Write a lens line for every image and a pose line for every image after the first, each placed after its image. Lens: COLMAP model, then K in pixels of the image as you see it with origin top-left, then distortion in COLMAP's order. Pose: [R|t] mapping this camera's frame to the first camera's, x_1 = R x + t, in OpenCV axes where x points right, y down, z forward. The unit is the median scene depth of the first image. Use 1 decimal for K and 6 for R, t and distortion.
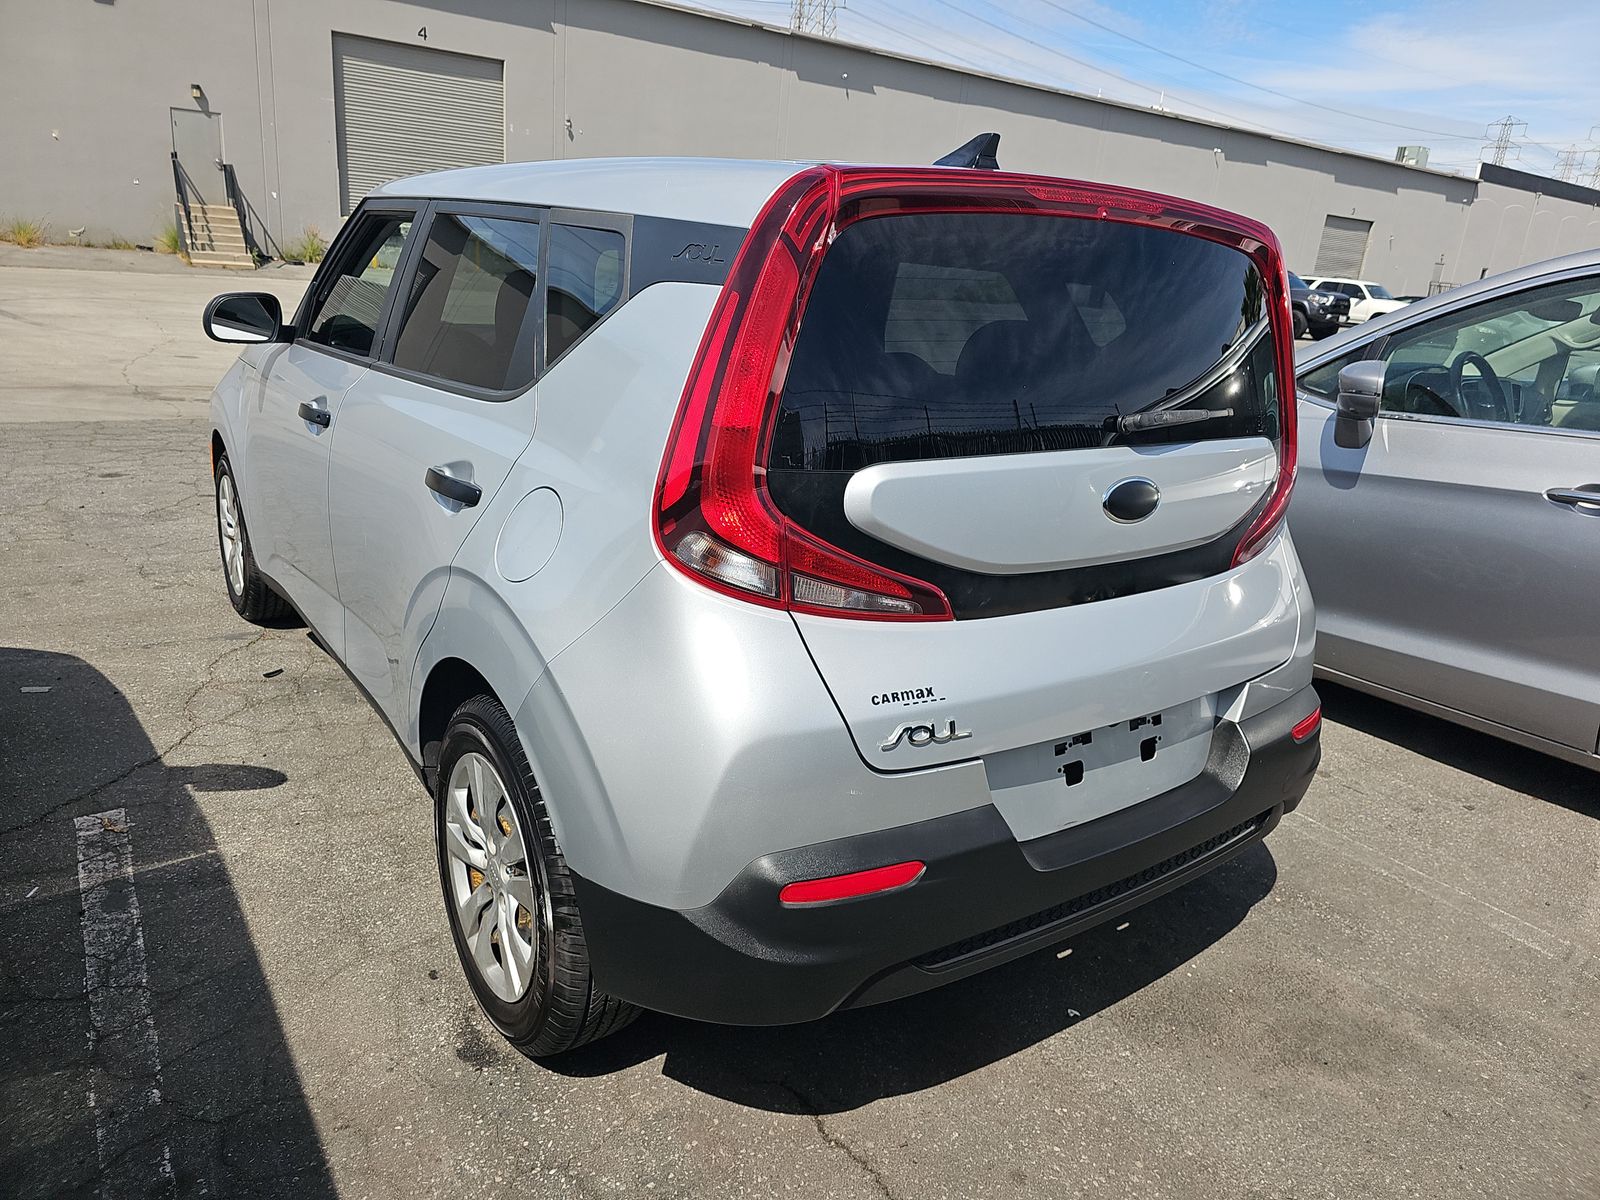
lens RADIAL K [[1065.2, 0, 798.2], [0, 1065.2, 600.2], [0, 0, 1]] dist [0.023335, -0.031154]
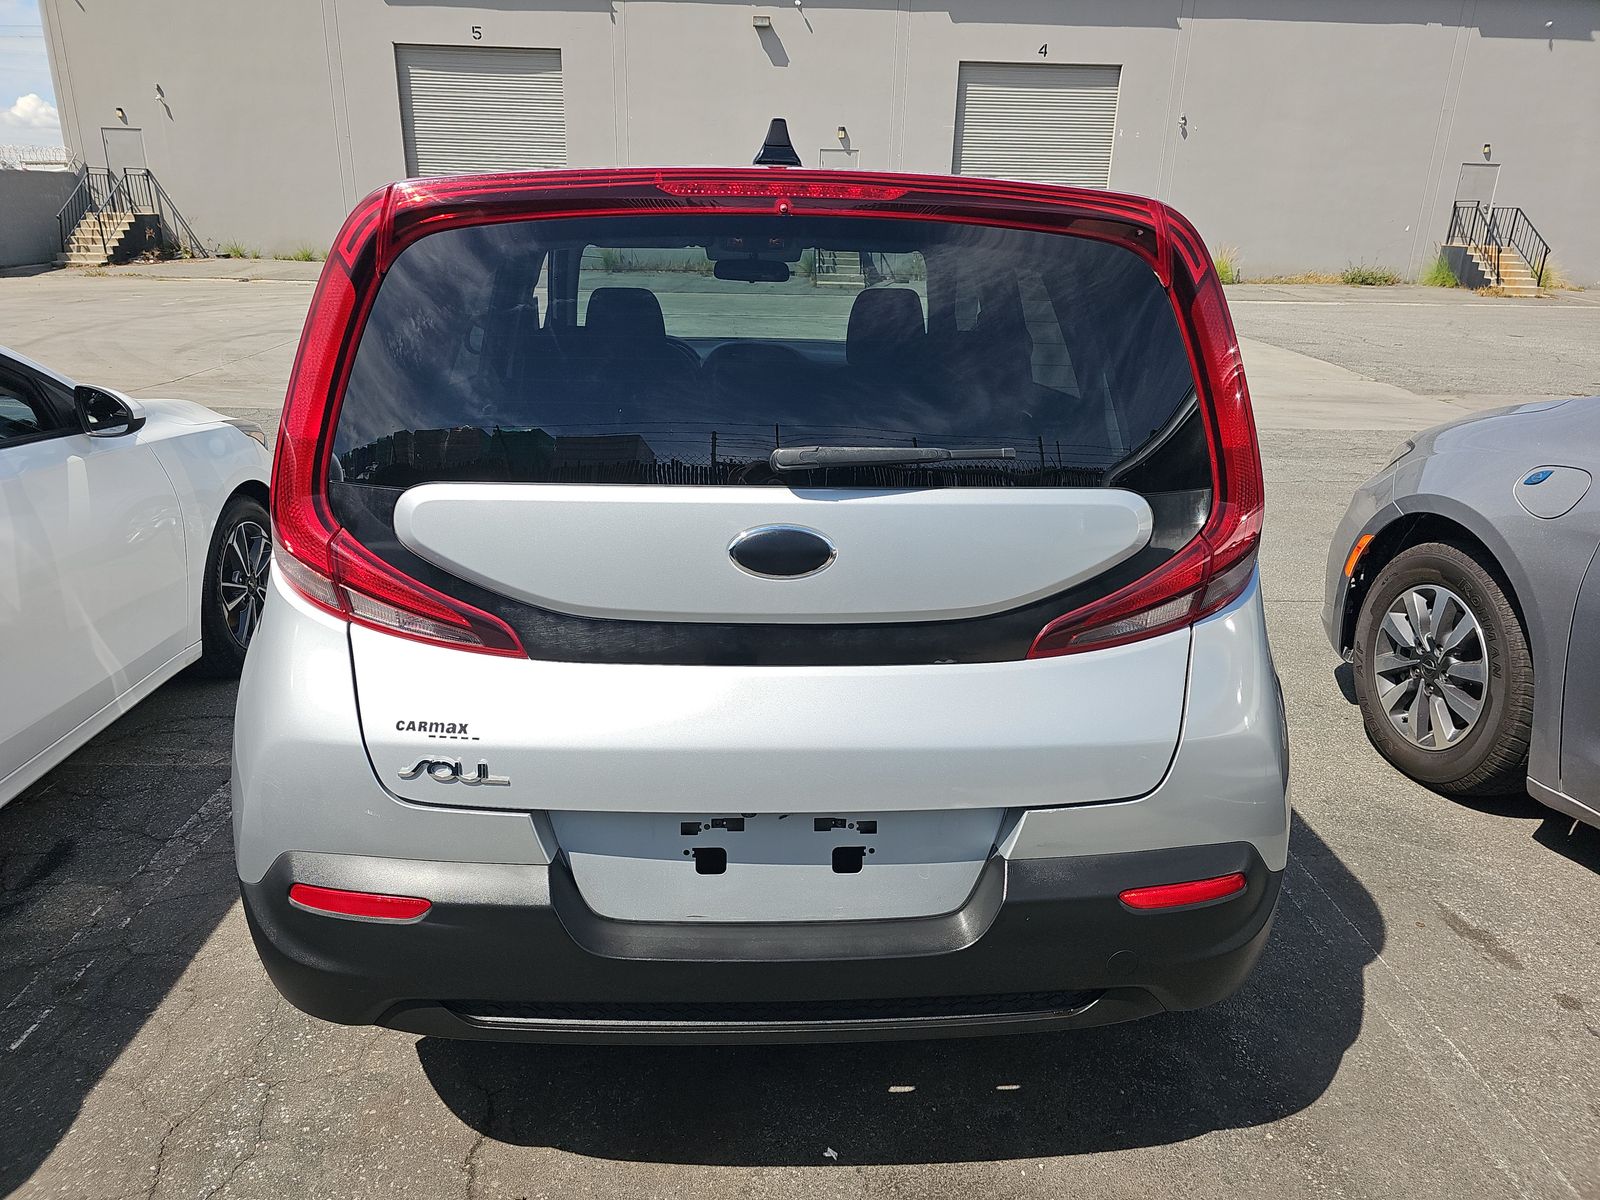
lens RADIAL K [[1065.2, 0, 796.7], [0, 1065.2, 593.7], [0, 0, 1]] dist [0.023335, -0.031154]
pose [[0.830361, 0.118527, -0.544474, 0.775983], [-0.124487, 0.991879, 0.026071, -0.084730], [0.543143, 0.046132, 0.838372, 0.313253]]
